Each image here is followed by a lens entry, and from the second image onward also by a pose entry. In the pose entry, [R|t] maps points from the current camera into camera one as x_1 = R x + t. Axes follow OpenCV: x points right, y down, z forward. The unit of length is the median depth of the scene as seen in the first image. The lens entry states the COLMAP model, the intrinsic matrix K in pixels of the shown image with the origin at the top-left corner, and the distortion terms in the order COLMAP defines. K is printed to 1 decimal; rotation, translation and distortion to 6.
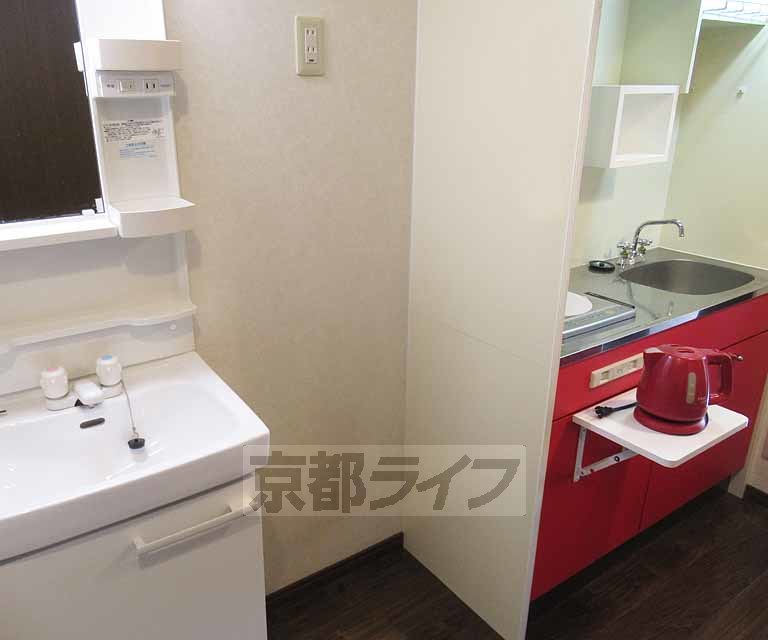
lens RADIAL K [[636.5, 0, 384.0], [0, 636.5, 320.0], [0, 0, 1]] dist [0.008309, 0.006284]
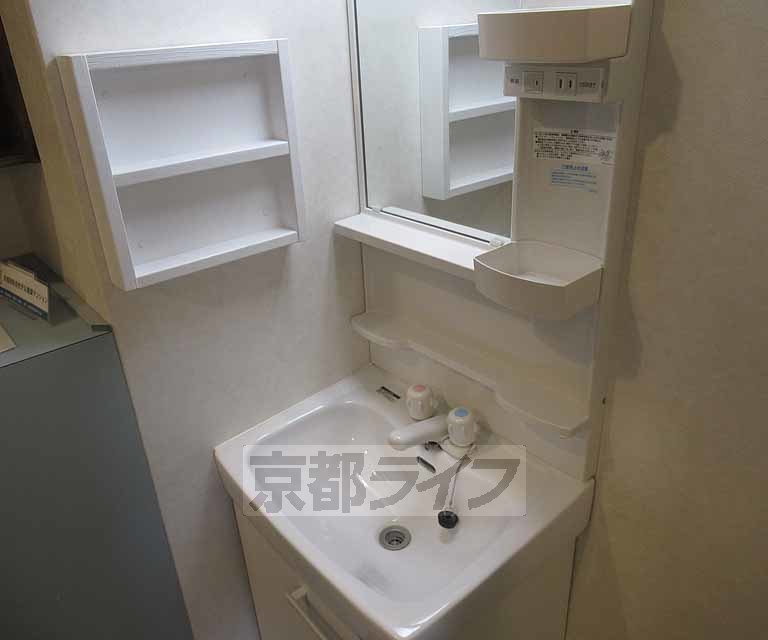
lens RADIAL K [[636.5, 0, 384.0], [0, 636.5, 320.0], [0, 0, 1]] dist [0.008309, 0.006284]
pose [[0.053783, 0.434974, -0.898835, 0.250616], [-0.311756, 0.862458, 0.398716, -0.342958], [0.948639, 0.258773, 0.181991, 0.746185]]
